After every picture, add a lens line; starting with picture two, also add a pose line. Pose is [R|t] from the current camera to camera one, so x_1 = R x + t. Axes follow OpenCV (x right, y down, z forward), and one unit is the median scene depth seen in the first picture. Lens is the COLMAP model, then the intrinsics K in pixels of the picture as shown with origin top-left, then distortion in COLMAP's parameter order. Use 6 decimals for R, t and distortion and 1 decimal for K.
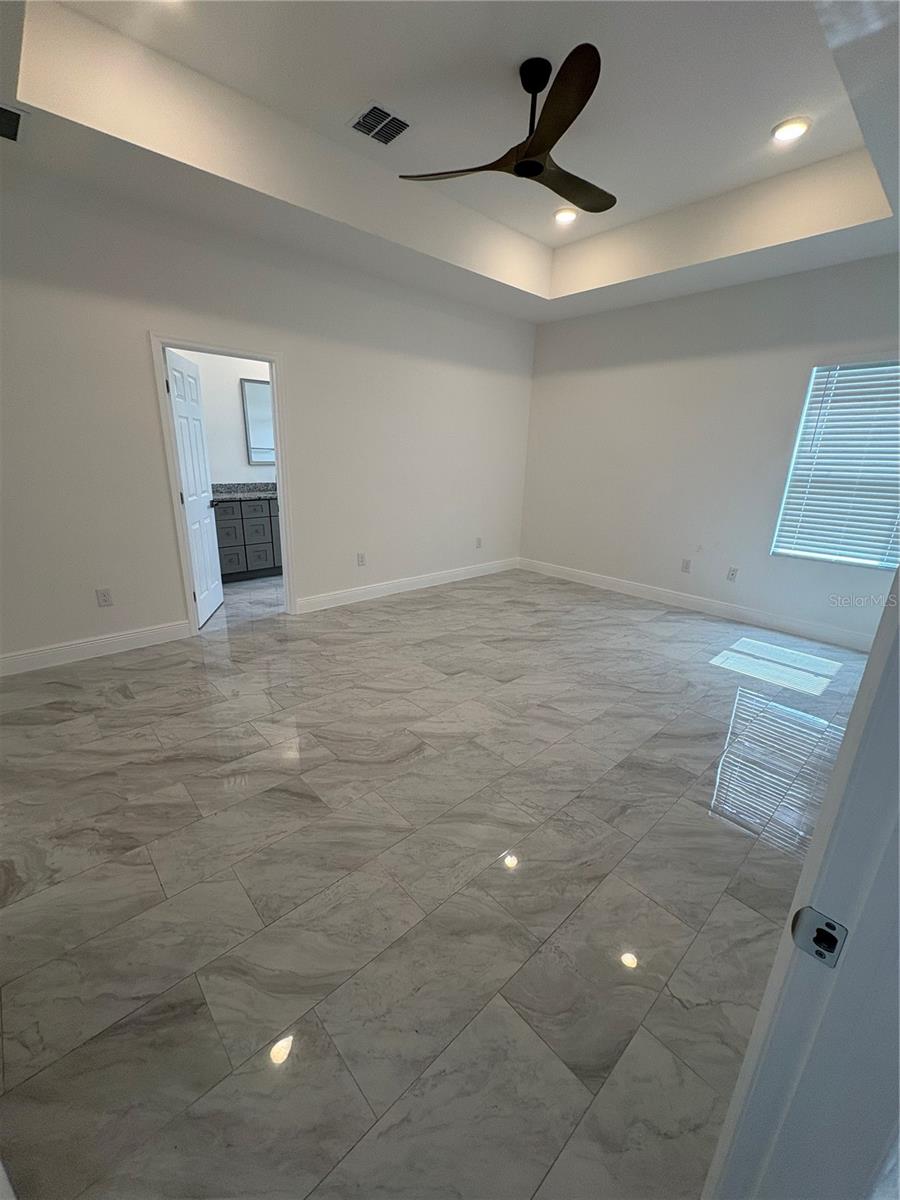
lens RADIAL K [[480.4, 0, 450.0], [0, 480.4, 600.0], [0, 0, 1]] dist [0.002222, 0.000144]
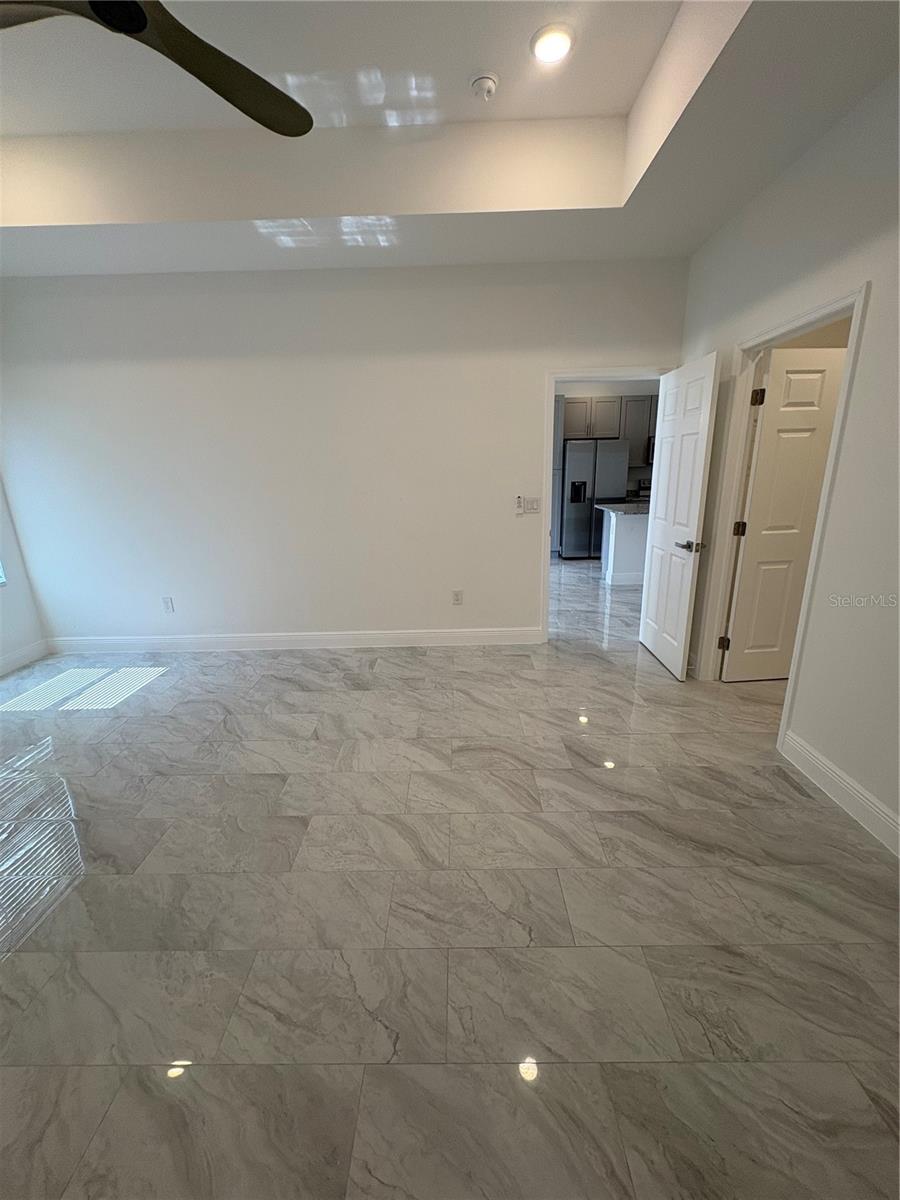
lens RADIAL K [[480.4, 0, 450.0], [0, 480.4, 600.0], [0, 0, 1]] dist [0.002222, 0.000144]
pose [[-0.727120, -0.192871, 0.658861, -0.699540], [0.208787, 0.852135, 0.479868, -0.503245], [-0.653991, 0.486483, -0.579336, 1.505301]]
